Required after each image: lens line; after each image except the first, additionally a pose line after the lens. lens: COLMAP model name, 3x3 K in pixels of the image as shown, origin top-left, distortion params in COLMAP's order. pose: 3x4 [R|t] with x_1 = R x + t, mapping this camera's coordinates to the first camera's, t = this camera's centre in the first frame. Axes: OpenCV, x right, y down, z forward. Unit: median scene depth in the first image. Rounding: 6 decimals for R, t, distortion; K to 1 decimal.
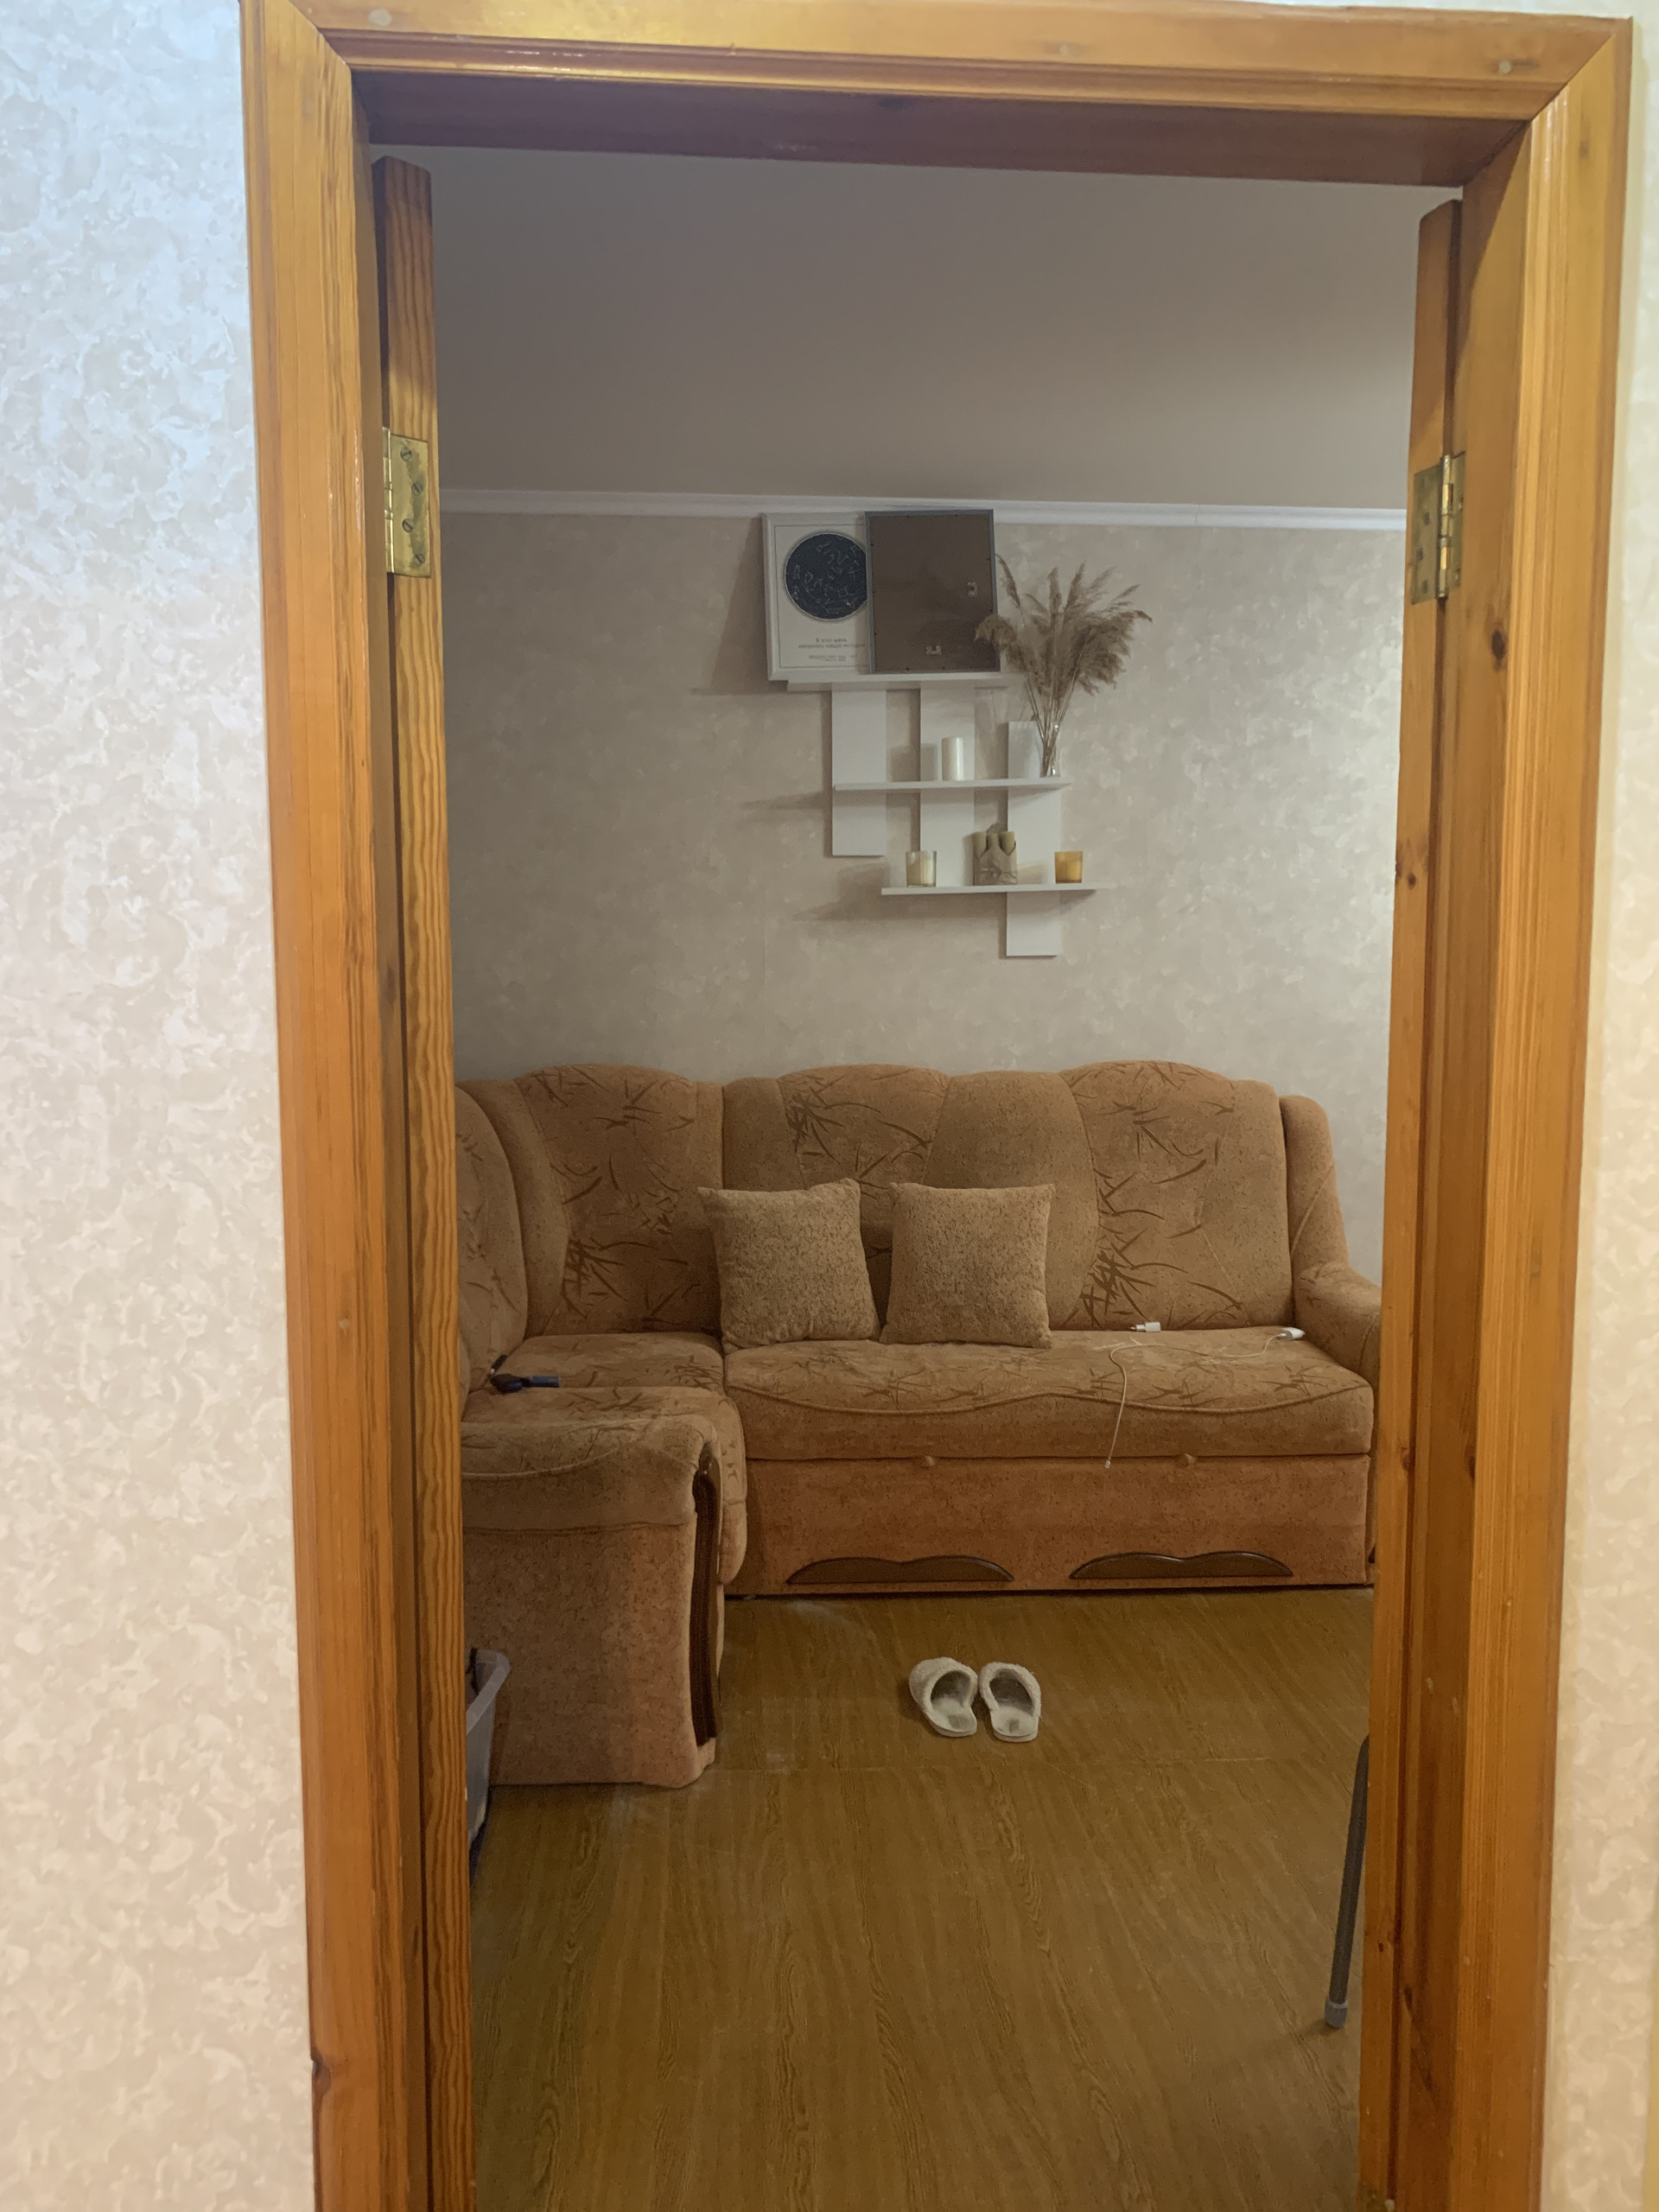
lens RADIAL K [[1692.2, 0, 822.9], [0, 1692.2, 1127.5], [0, 0, 1]] dist [0.049411, -0.054112]
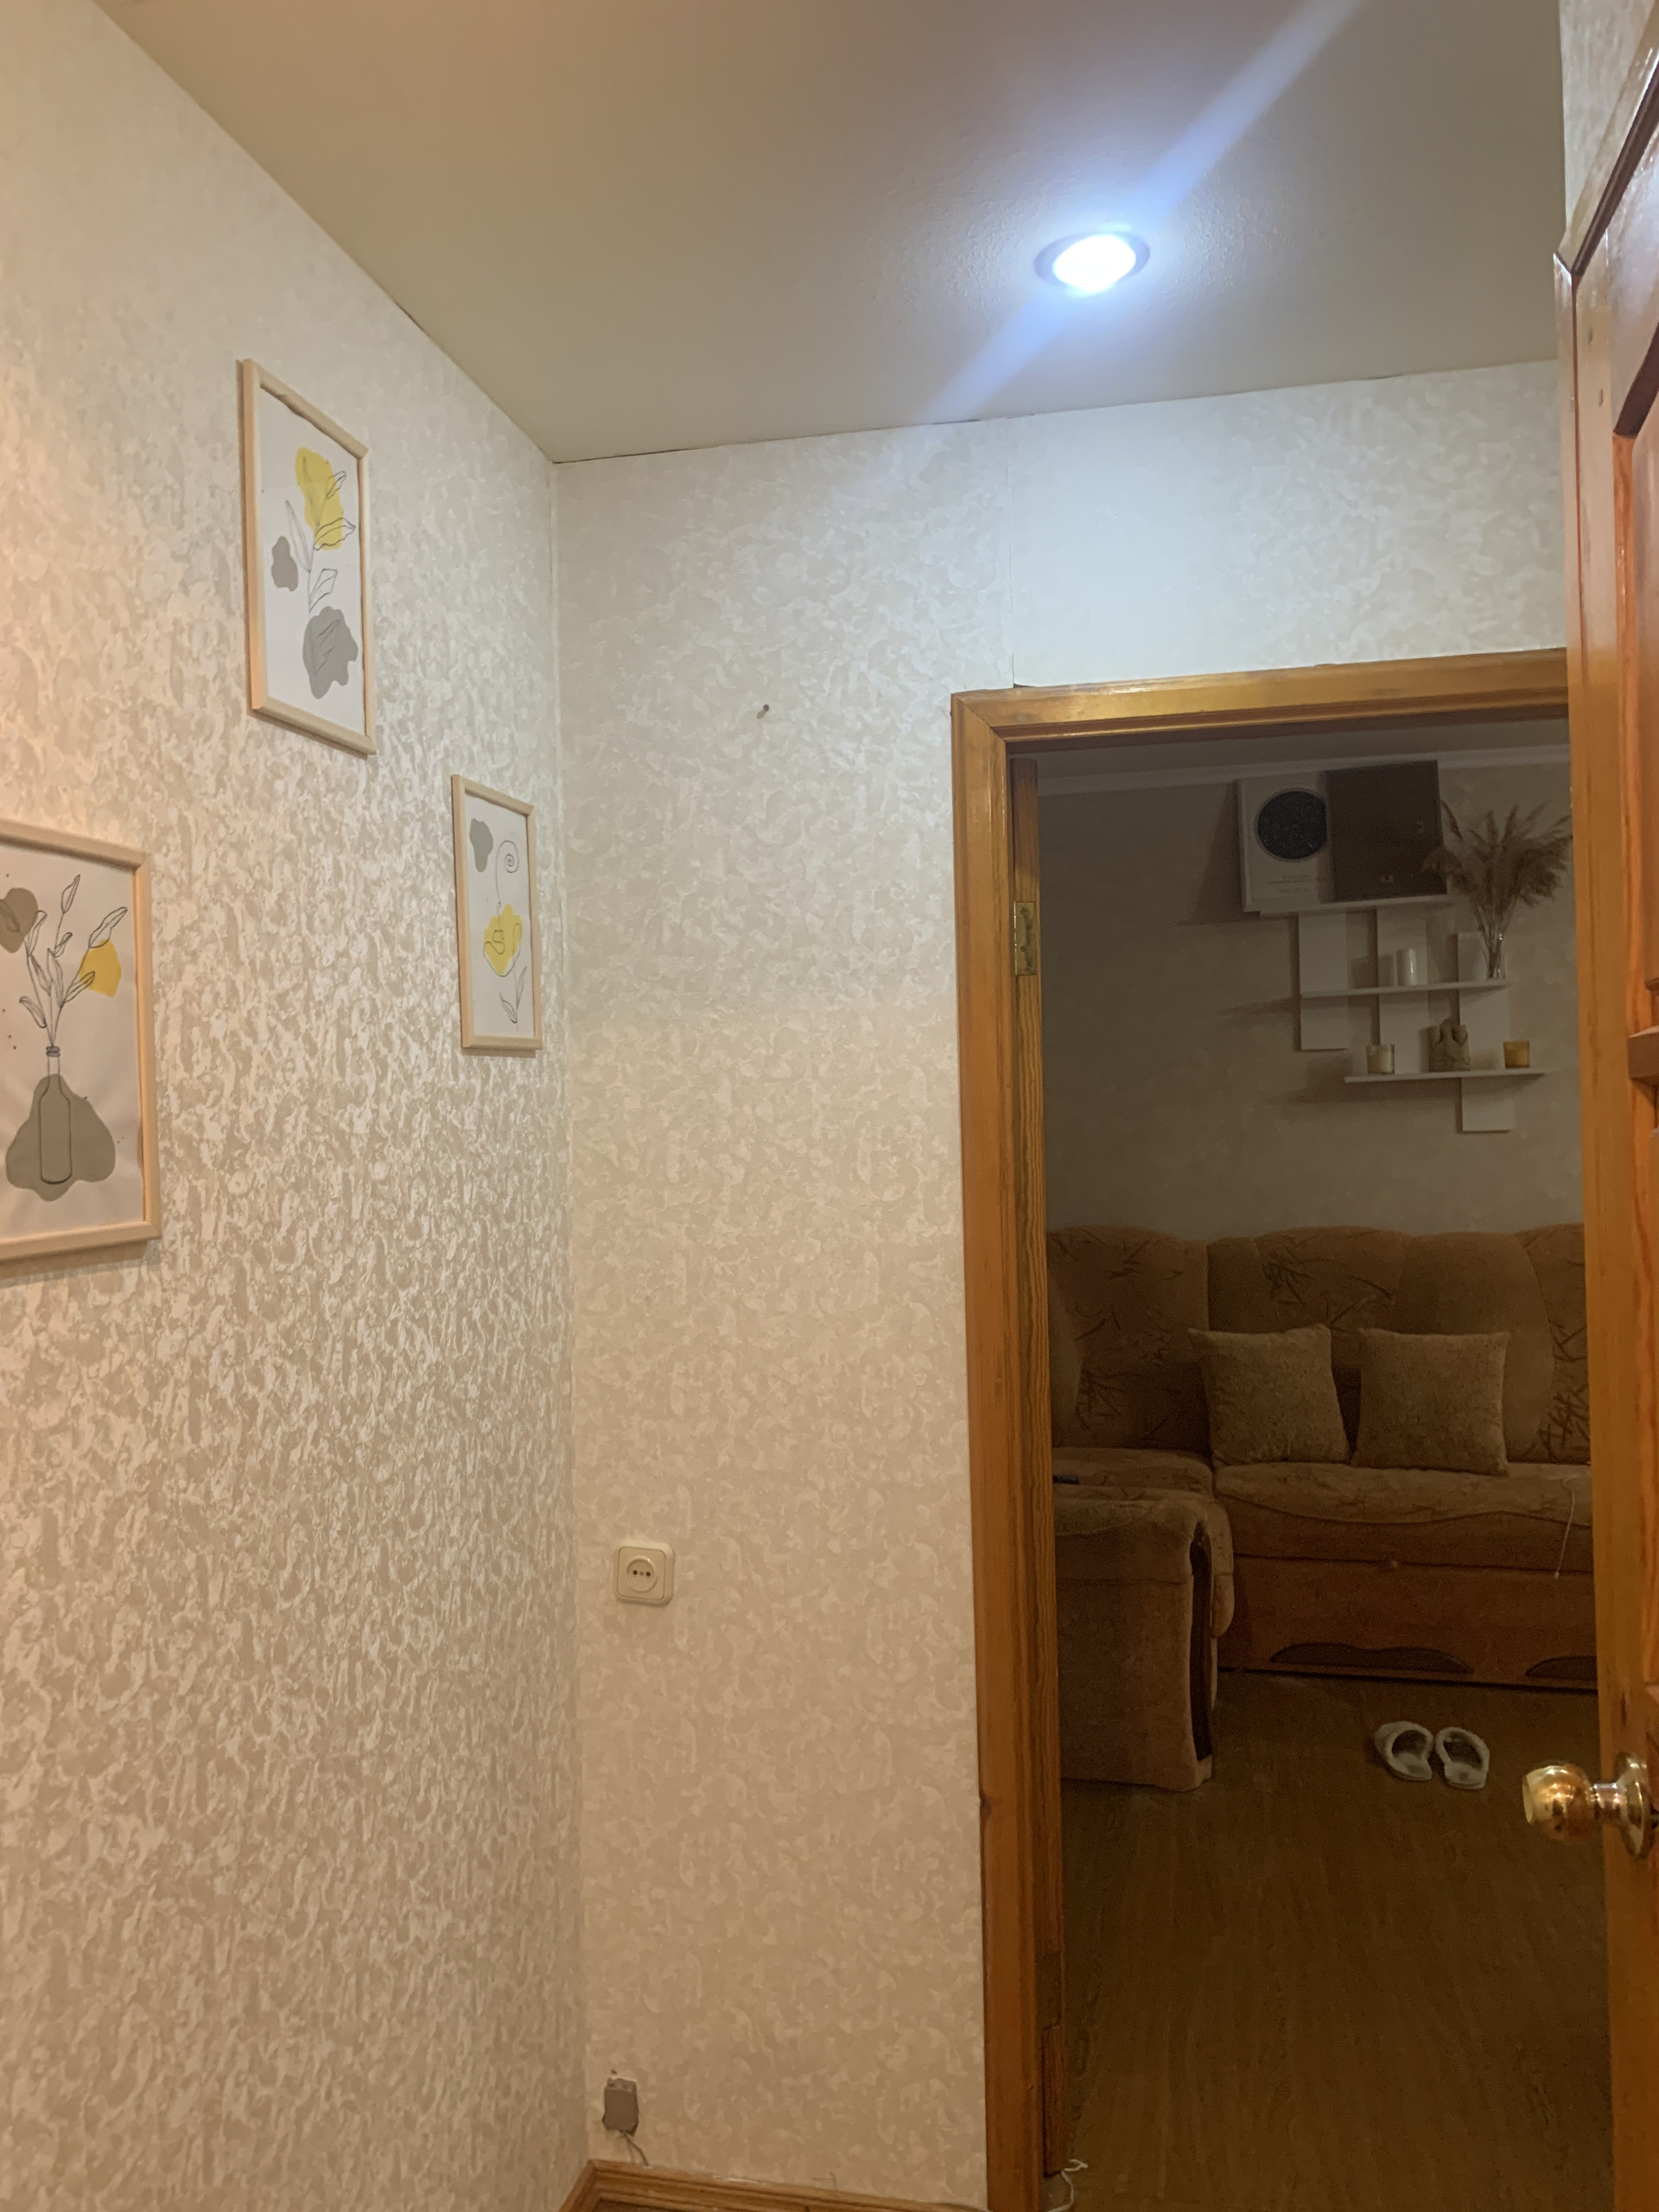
lens RADIAL K [[1692.2, 0, 808.6], [0, 1692.2, 1104.8], [0, 0, 1]] dist [0.049411, -0.054112]
pose [[0.957602, -0.020864, -0.287338, 0.020186], [-0.008598, 0.994860, -0.100892, 0.000974], [0.287966, 0.099085, 0.952501, -0.285765]]
